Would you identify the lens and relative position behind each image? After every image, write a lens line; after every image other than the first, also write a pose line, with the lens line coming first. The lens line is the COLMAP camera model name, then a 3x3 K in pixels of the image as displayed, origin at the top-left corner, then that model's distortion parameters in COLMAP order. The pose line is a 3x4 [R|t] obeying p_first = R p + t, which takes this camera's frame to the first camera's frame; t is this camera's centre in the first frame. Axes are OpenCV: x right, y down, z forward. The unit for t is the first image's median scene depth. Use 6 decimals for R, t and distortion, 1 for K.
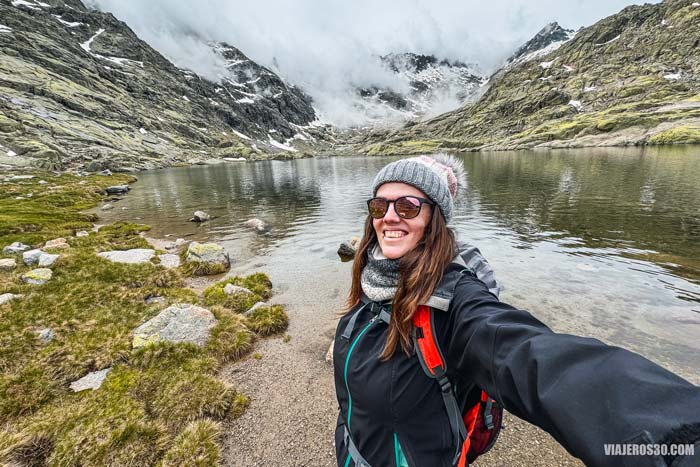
lens RADIAL K [[245.7, 0, 350.0], [0, 245.7, 233.5], [0, 0, 1]] dist [-0.000919, 0.000031]
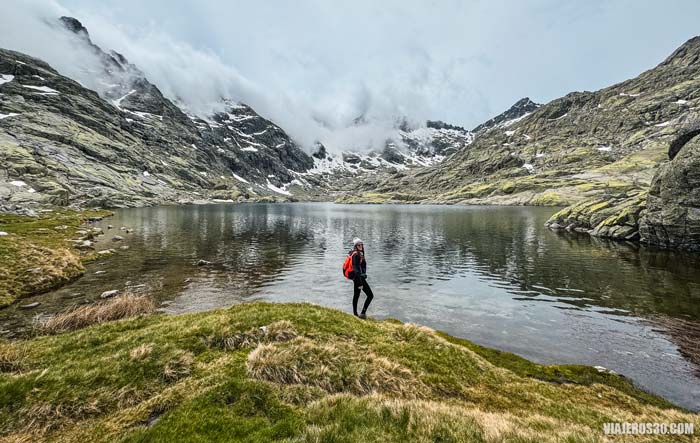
lens RADIAL K [[258.7, 0, 350.0], [0, 258.7, 221.5], [0, 0, 1]] dist [-0.000700, -0.000250]
pose [[0.998920, 0.043906, -0.015209, 0.111456], [-0.046203, 0.973295, -0.224862, 0.020941], [0.004930, 0.225322, 0.974272, -0.098352]]
